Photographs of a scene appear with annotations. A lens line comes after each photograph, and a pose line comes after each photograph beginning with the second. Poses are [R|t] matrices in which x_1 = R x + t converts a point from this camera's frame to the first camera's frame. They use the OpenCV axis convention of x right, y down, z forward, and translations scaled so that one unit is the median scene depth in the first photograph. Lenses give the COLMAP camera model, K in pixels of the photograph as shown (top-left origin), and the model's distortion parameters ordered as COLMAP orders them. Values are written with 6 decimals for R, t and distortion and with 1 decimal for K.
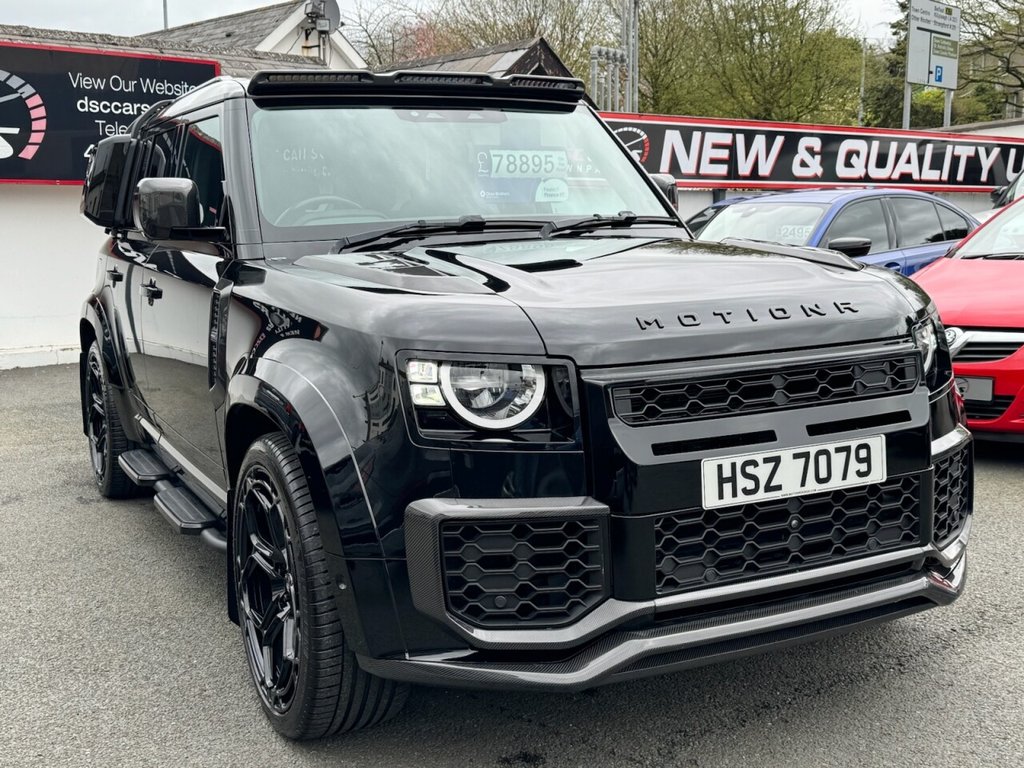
lens RADIAL K [[1172.6, 0, 512.0], [0, 1172.6, 384.0], [0, 0, 1]] dist [0.154787, -0.373257]
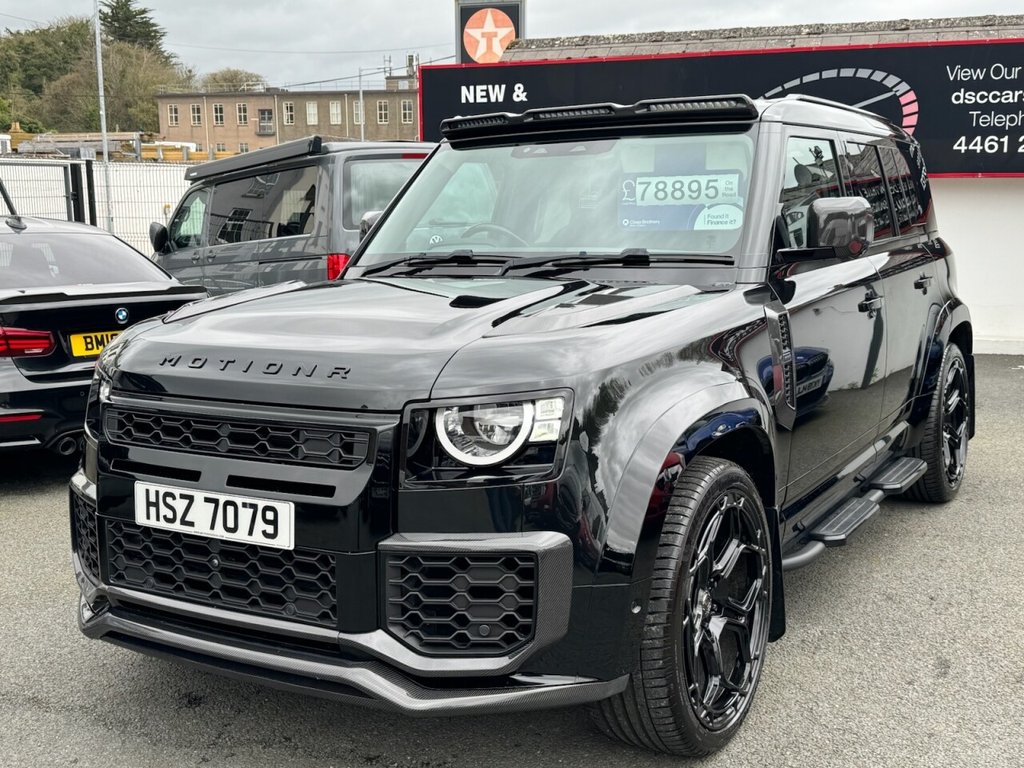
lens RADIAL K [[1172.6, 0, 512.0], [0, 1172.6, 384.0], [0, 0, 1]] dist [0.154787, -0.373257]
pose [[0.529079, 0.137922, -0.837289, 1.238910], [-0.115978, 0.989197, 0.089659, -0.167735], [0.840610, 0.049670, 0.539359, 0.624538]]
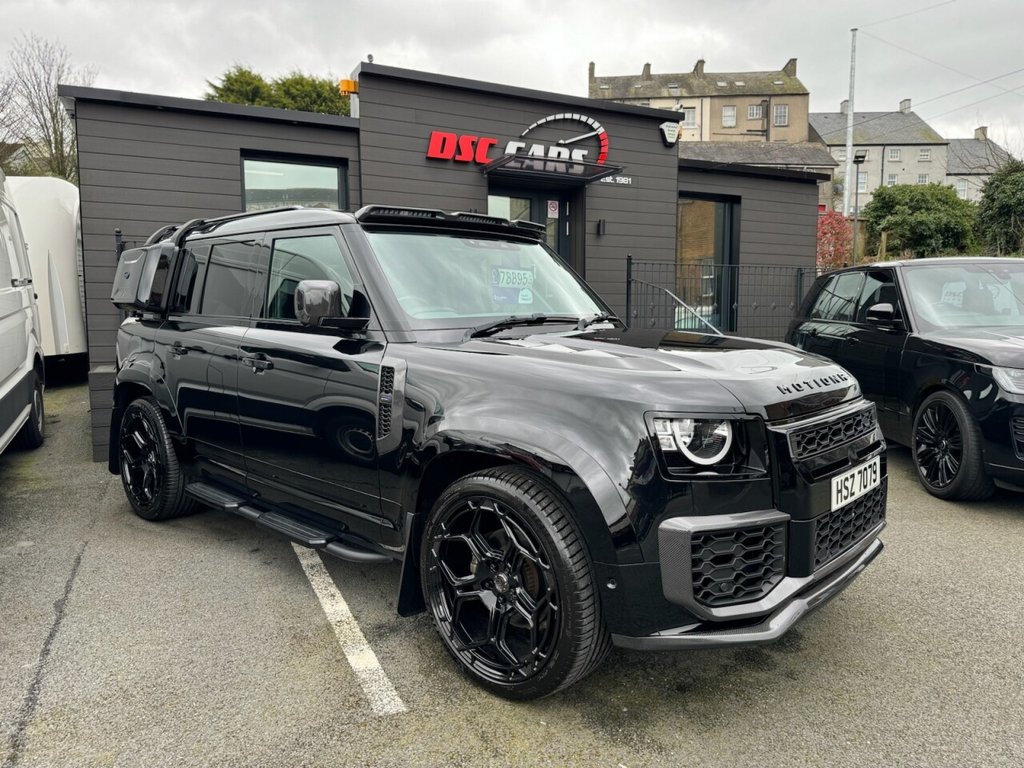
lens RADIAL K [[724.4, 0, 512.0], [0, 724.4, 384.0], [0, 0, 1]] dist [-0.007114, -0.004867]
pose [[0.937397, -0.009635, 0.348129, -0.515317], [0.023645, 0.999072, -0.036015, -0.032801], [-0.347459, 0.041992, 0.936755, 0.239731]]
